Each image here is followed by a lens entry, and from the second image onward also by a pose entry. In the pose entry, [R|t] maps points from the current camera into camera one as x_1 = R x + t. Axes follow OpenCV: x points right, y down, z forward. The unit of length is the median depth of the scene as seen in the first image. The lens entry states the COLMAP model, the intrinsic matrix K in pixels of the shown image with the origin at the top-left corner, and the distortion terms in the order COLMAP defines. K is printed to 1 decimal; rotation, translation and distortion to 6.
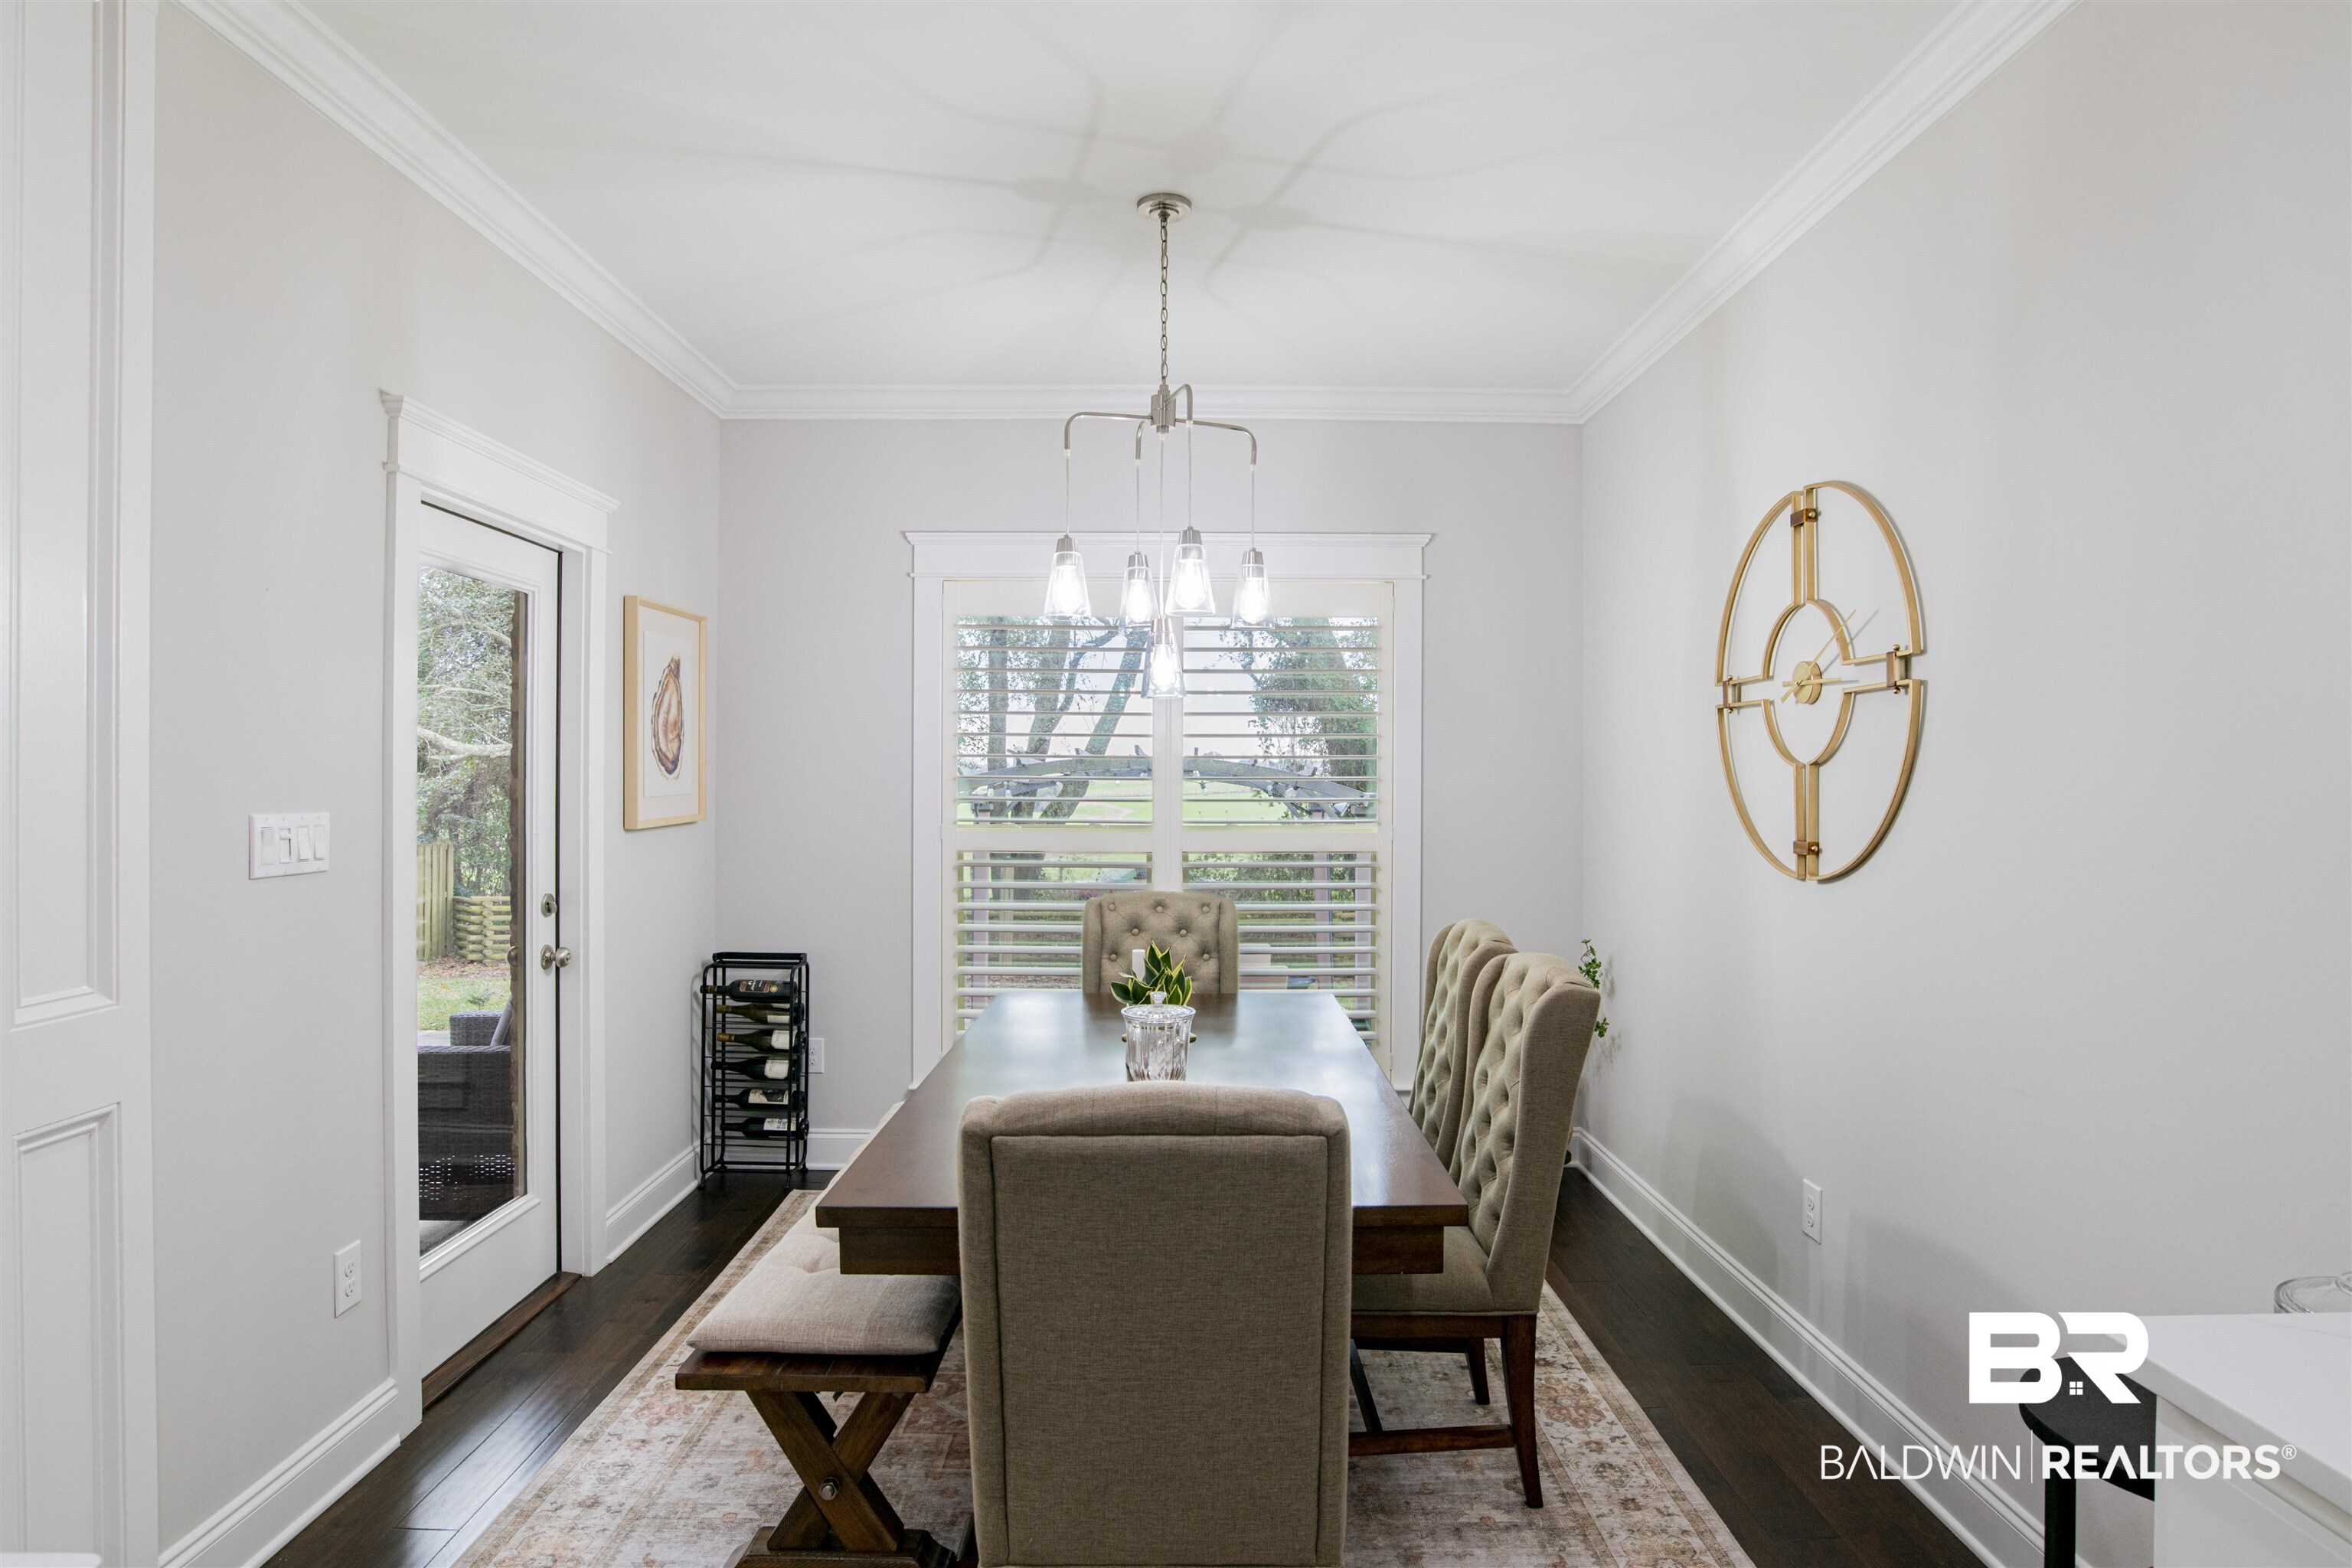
lens RADIAL K [[1290.5, 0, 1229.4], [0, 1290.5, 784.2], [0, 0, 1]] dist [-0.047517, 0.004538]
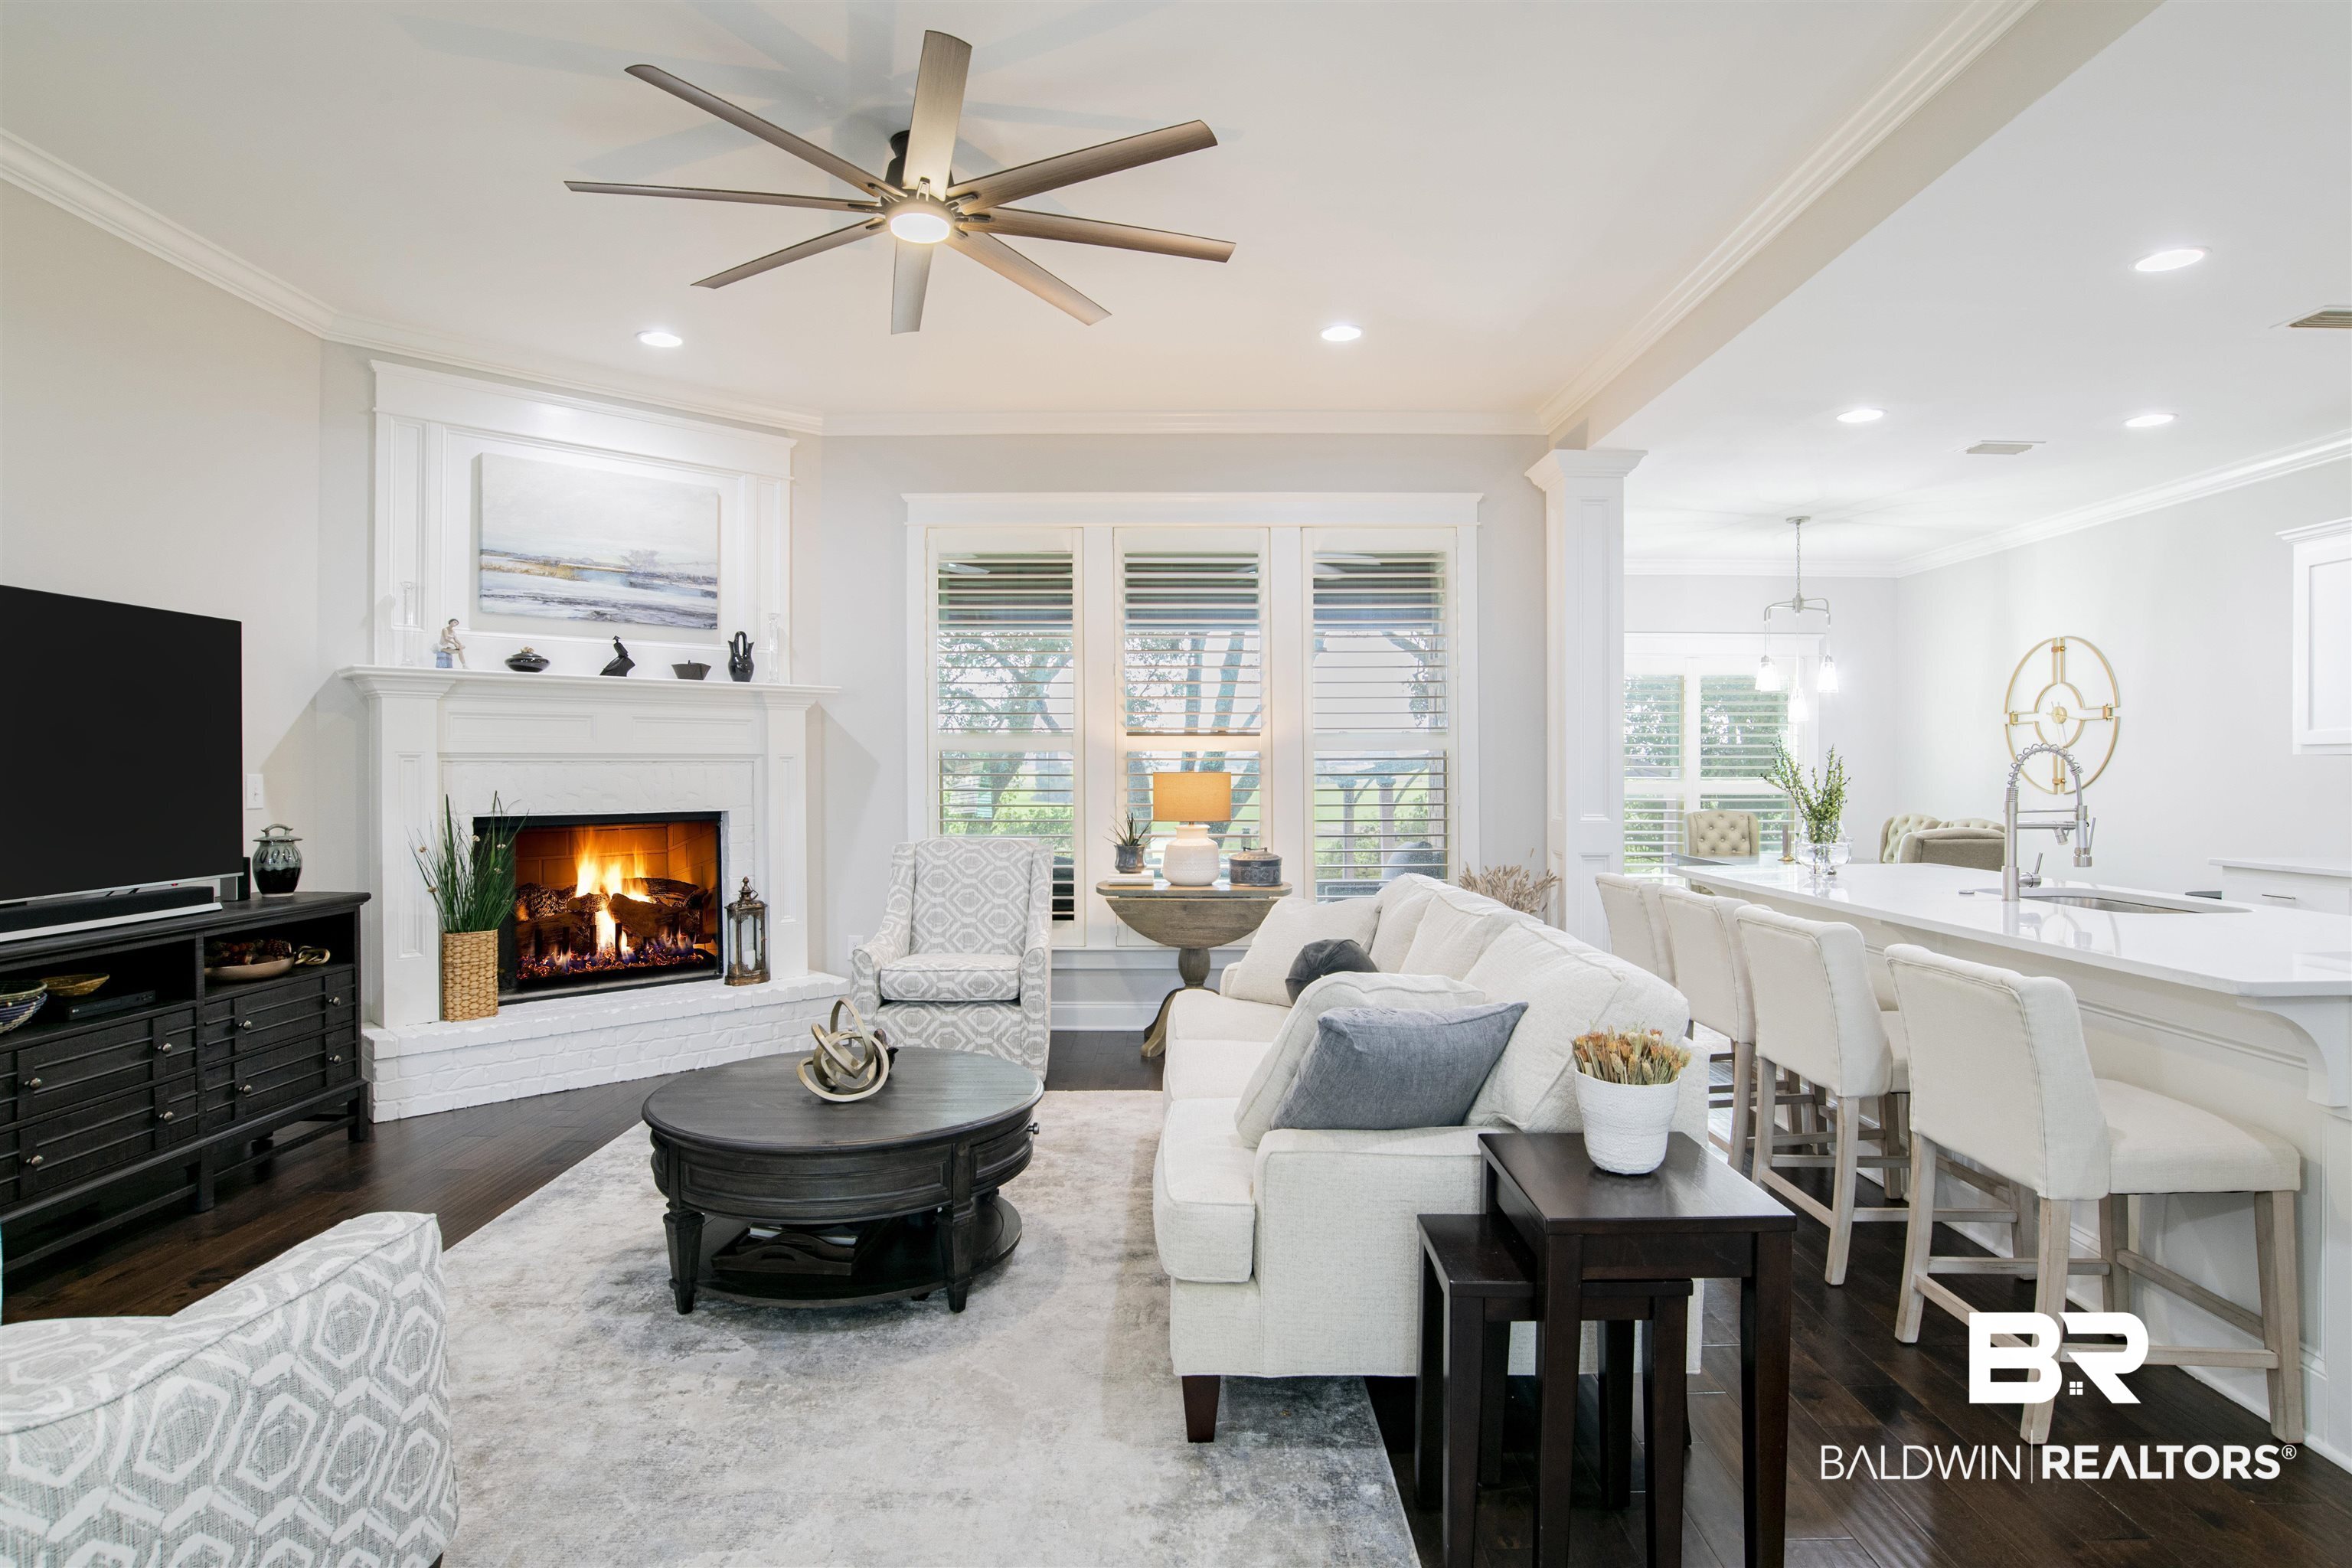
lens RADIAL K [[1258.6, 0, 1184.5], [0, 1258.6, 784.3], [0, 0, 1]] dist [-0.060085, 0.013142]
pose [[0.999775, -0.001381, -0.021177, -1.158843], [0.001531, 0.999974, 0.007038, 0.034705], [0.021167, -0.007068, 0.999751, -1.372925]]
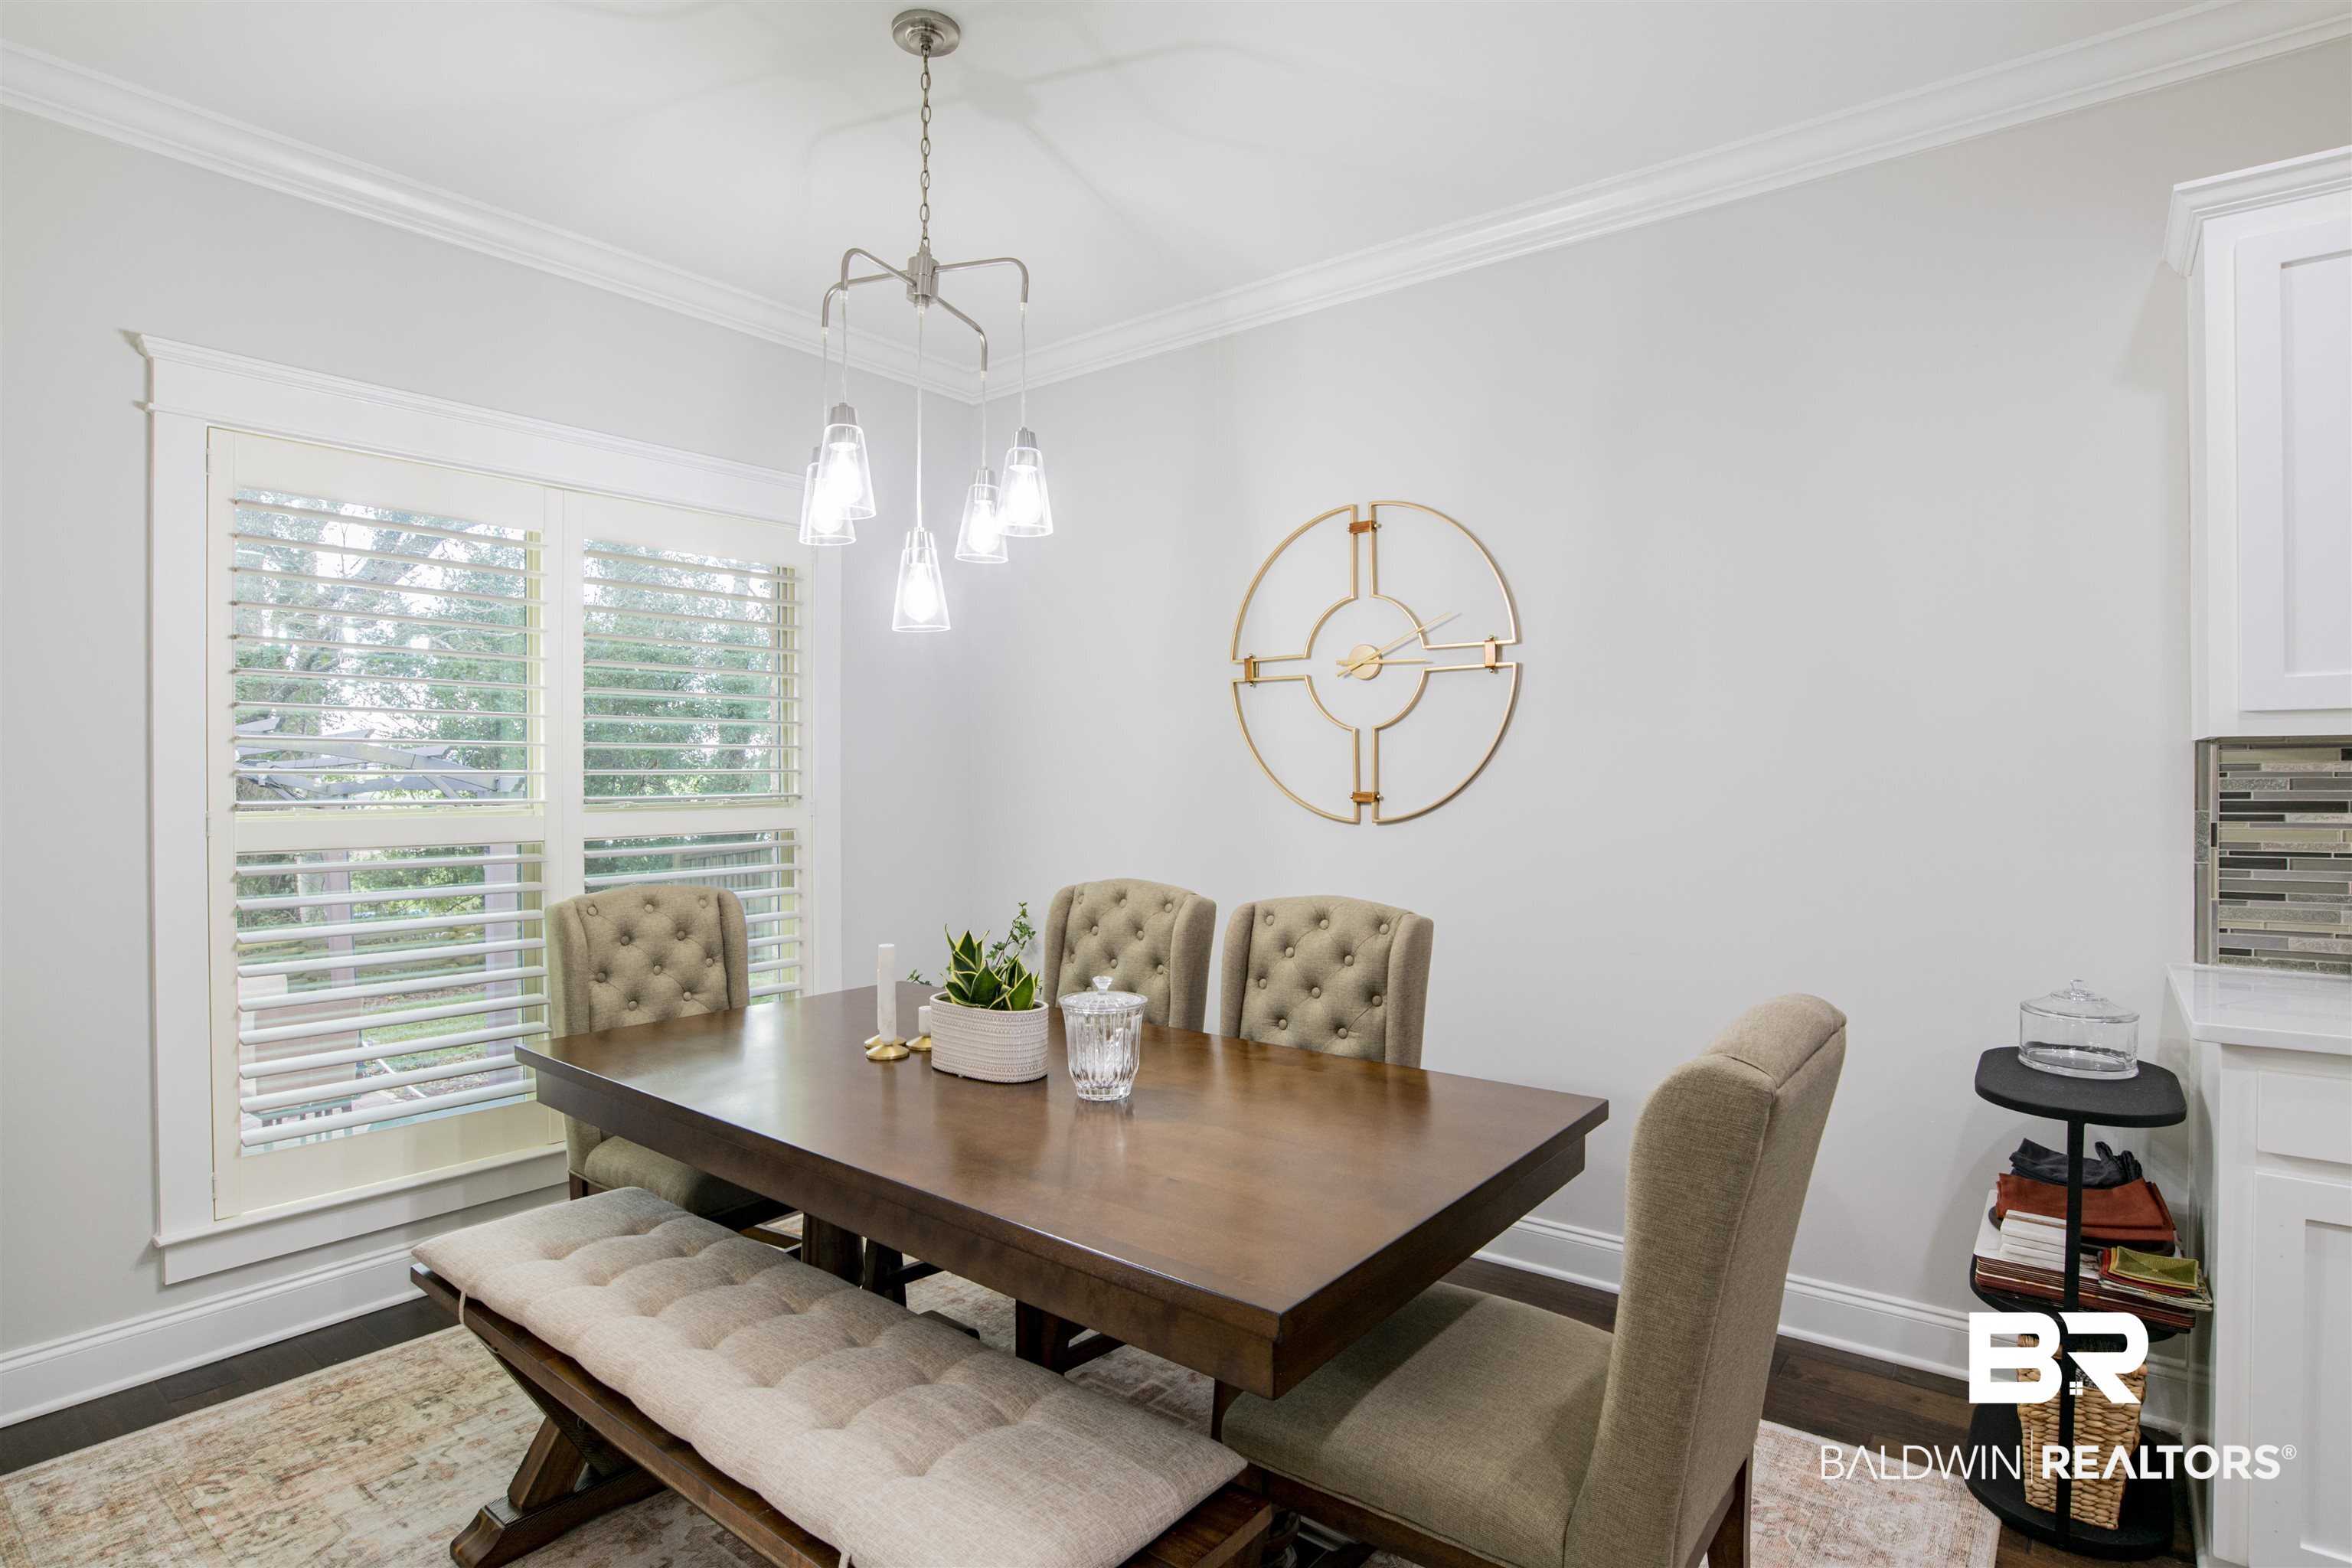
lens RADIAL K [[1195.6, 0, 1187.6], [0, 1195.6, 782.1], [0, 0, 1]] dist [-0.044739, 0.003621]
pose [[0.633464, -0.011492, 0.773687, -0.522312], [0.008950, 0.999932, 0.007525, 0.024206], [-0.773721, 0.002158, 0.633523, 0.391266]]
